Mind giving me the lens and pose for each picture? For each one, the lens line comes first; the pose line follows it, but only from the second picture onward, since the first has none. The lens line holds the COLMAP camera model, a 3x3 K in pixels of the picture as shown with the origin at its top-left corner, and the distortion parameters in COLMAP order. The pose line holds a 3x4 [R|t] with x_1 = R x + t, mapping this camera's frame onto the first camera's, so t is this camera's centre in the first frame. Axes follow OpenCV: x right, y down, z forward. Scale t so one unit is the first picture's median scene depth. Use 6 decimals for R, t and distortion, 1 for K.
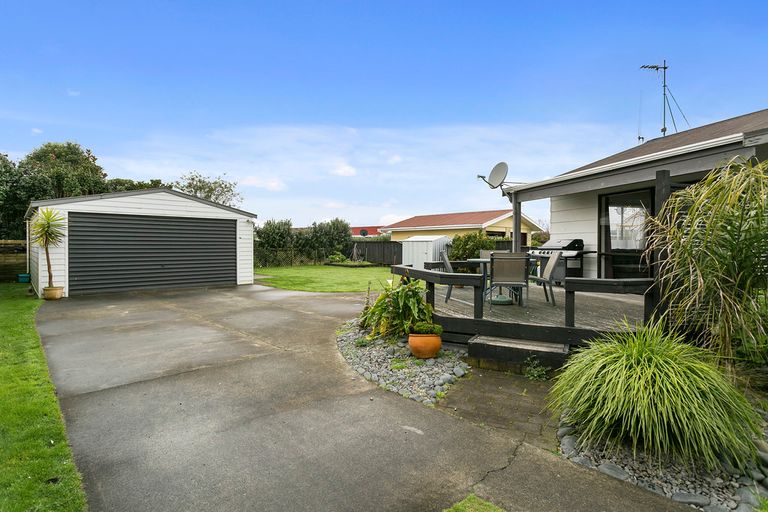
lens RADIAL K [[398.8, 0, 385.6], [0, 398.8, 248.2], [0, 0, 1]] dist [0.002860, -0.001108]
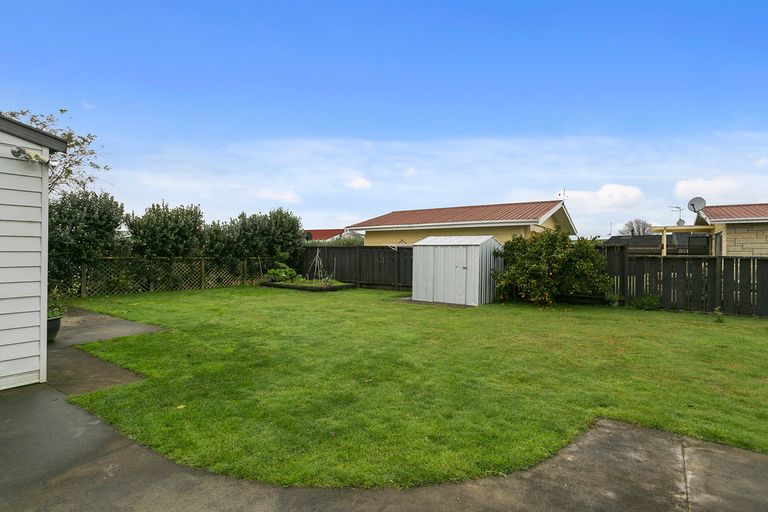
lens RADIAL K [[398.8, 0, 381.1], [0, 398.8, 252.3], [0, 0, 1]] dist [0.002860, -0.001108]
pose [[0.982780, 0.009671, 0.184524, -0.088972], [-0.007246, 0.999878, -0.013810, -0.000120], [-0.184635, 0.012235, 0.982731, 0.397575]]
